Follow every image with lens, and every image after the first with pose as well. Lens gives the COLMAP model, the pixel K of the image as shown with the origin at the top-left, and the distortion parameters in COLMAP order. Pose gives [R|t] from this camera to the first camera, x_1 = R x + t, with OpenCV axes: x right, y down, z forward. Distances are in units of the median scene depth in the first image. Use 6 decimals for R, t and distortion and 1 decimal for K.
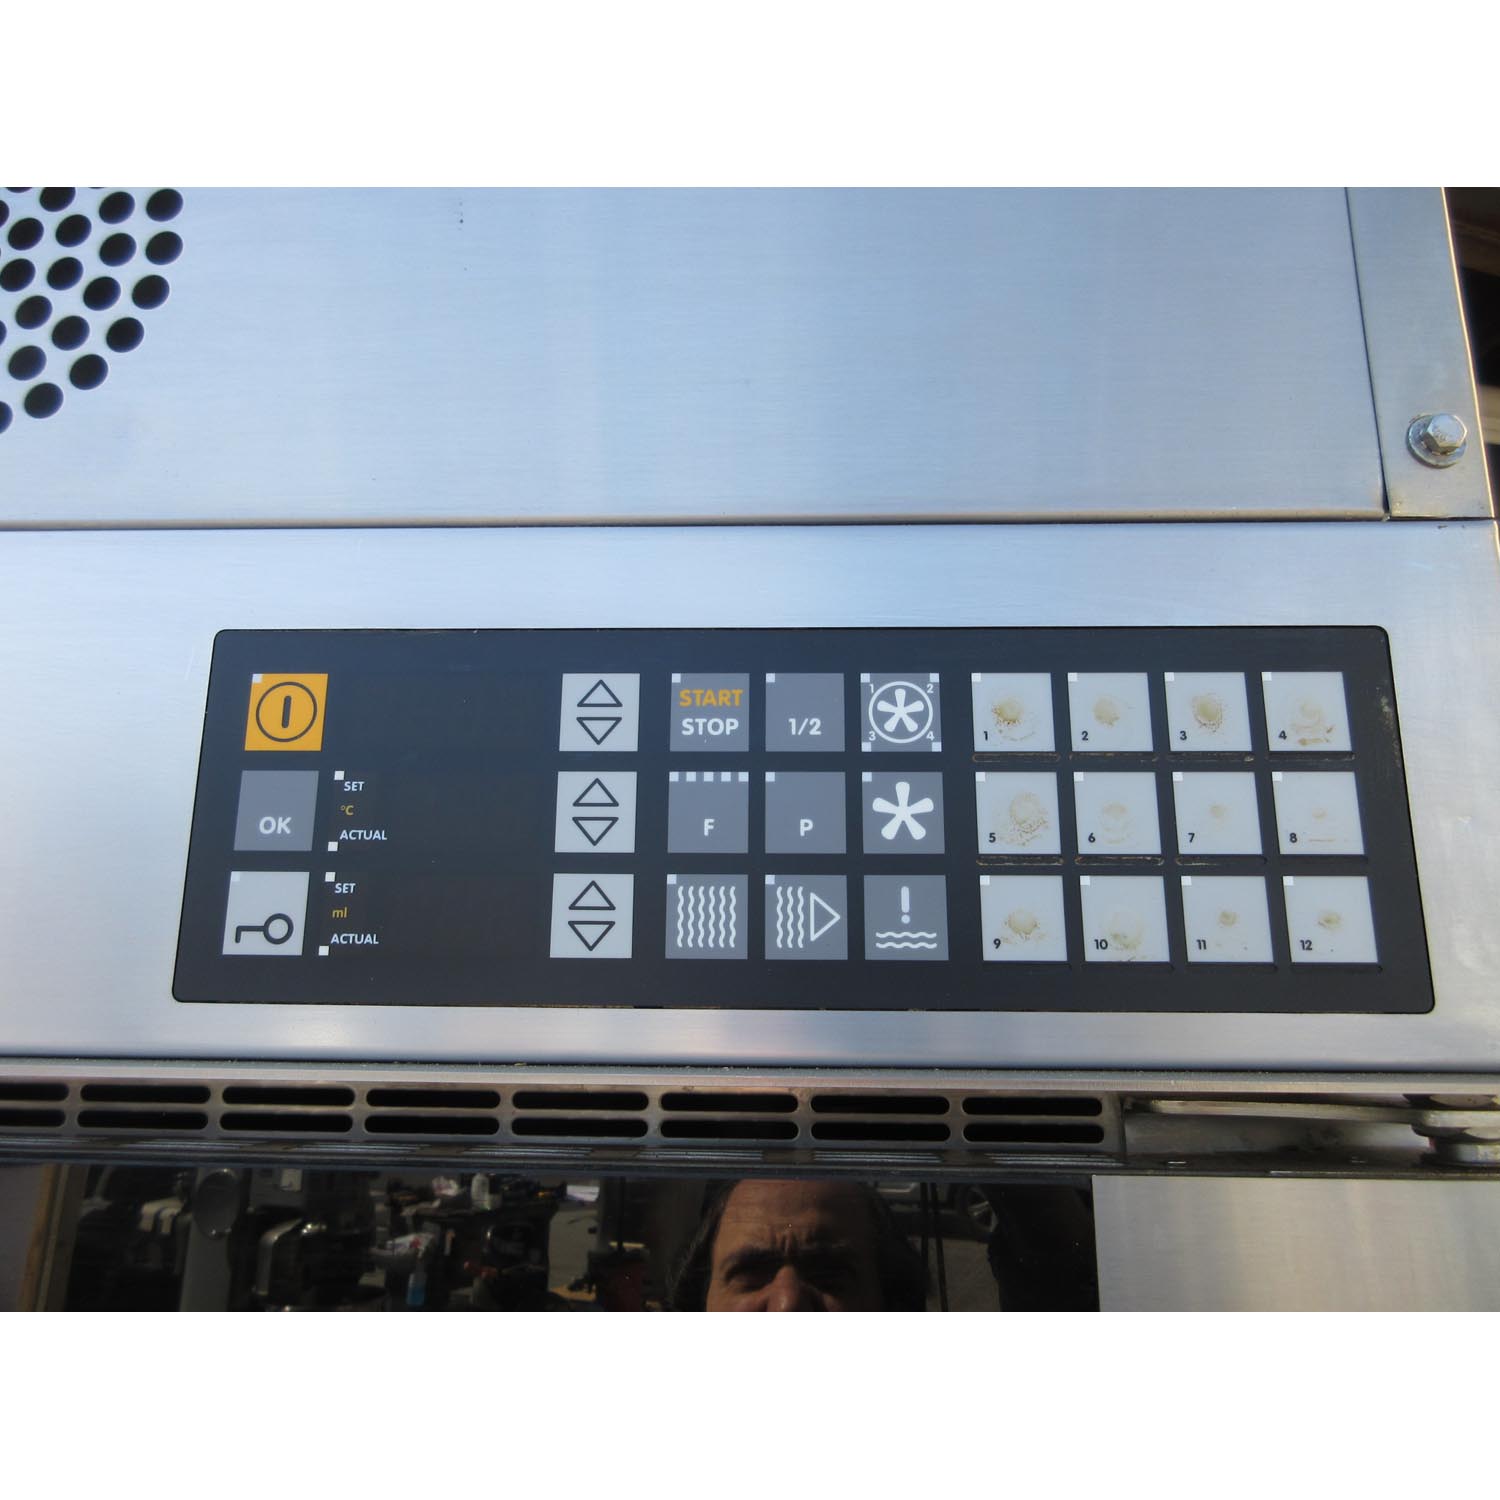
lens RADIAL K [[927.7, 0, 769.8], [0, 927.7, 751.4], [0, 0, 1]] dist [-0.019136, 0.000993]
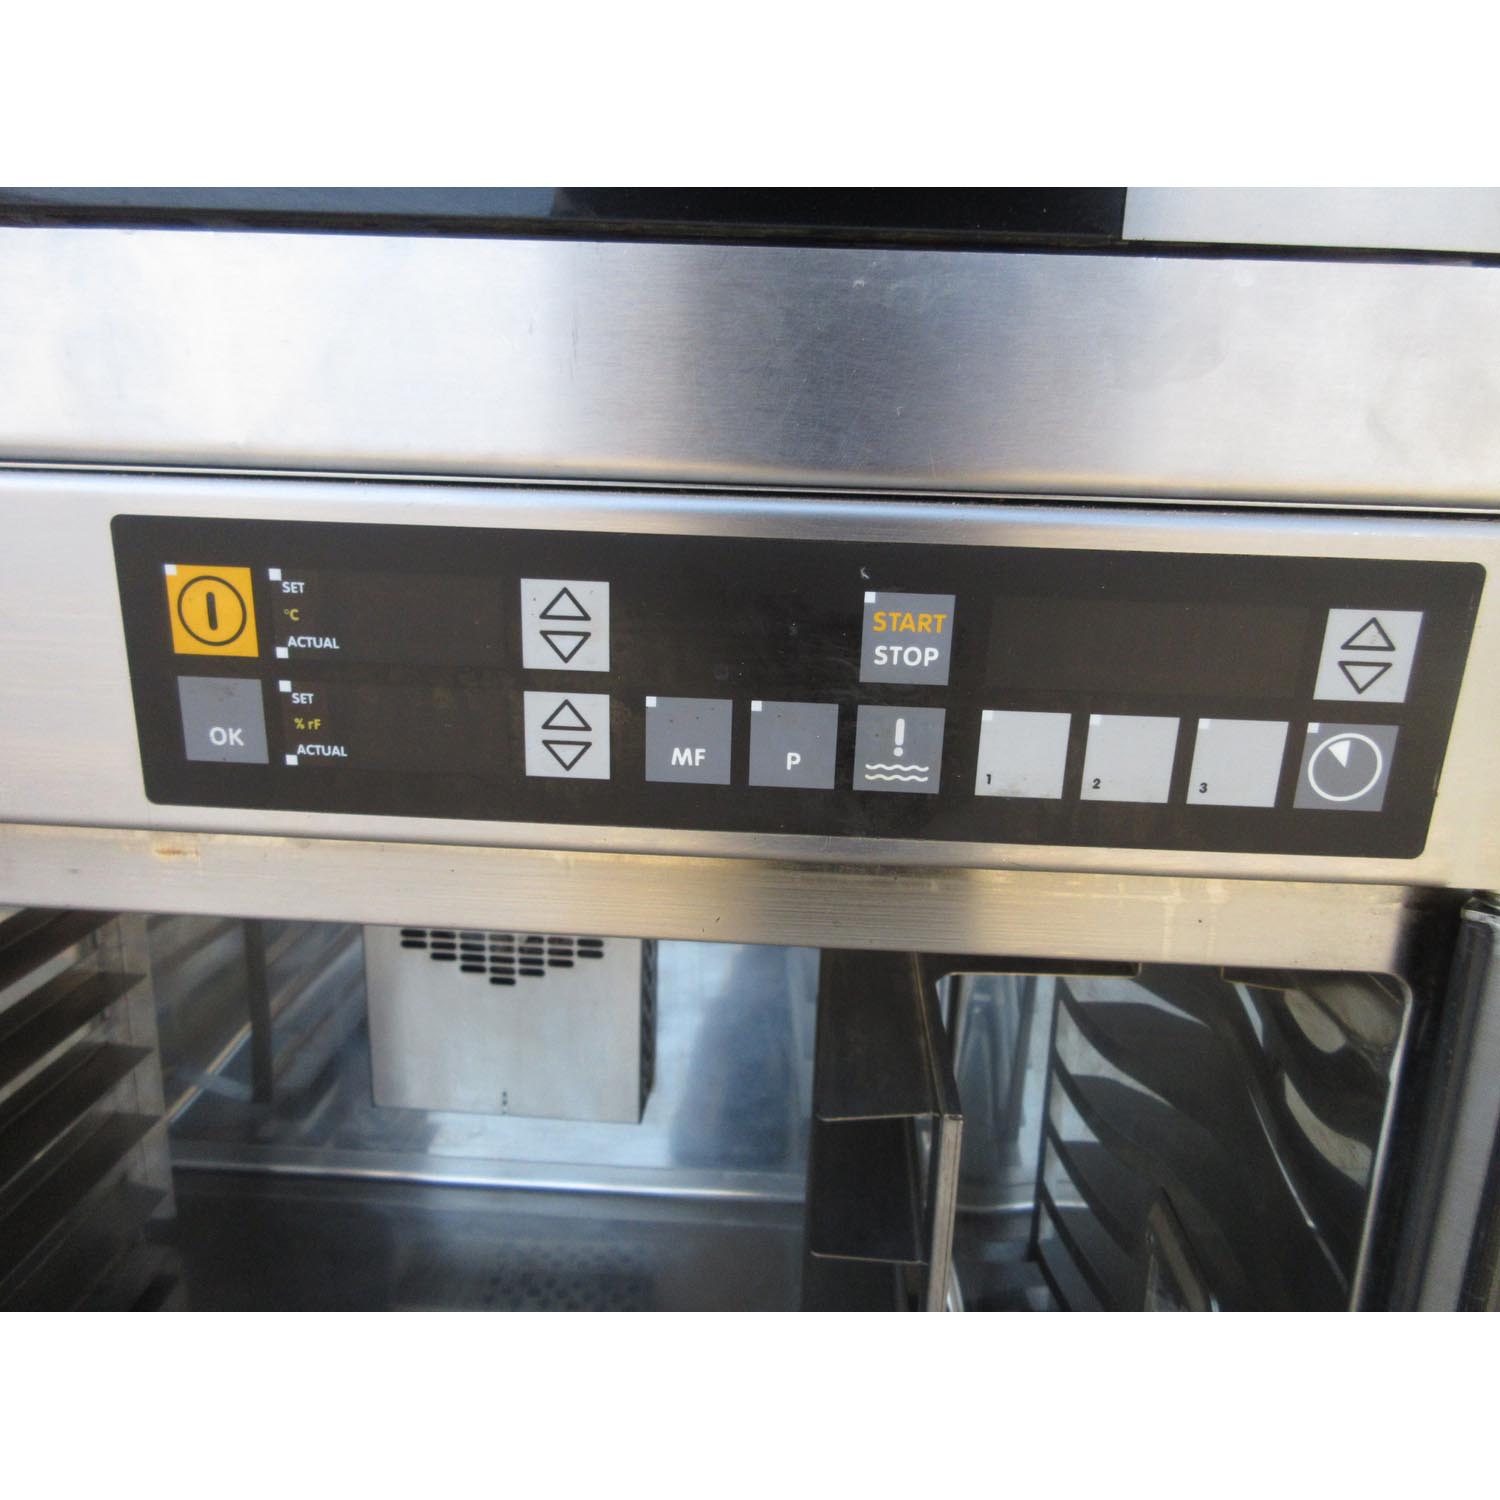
lens RADIAL K [[1033.9, 0, 750.0], [0, 1033.9, 750.0], [0, 0, 1]] dist [-0.047820, 0.045266]
pose [[0.999384, 0.034759, -0.004876, 0.000365], [-0.028732, 0.889958, 0.455136, -0.298060], [0.020159, -0.454715, 0.890409, 0.059566]]
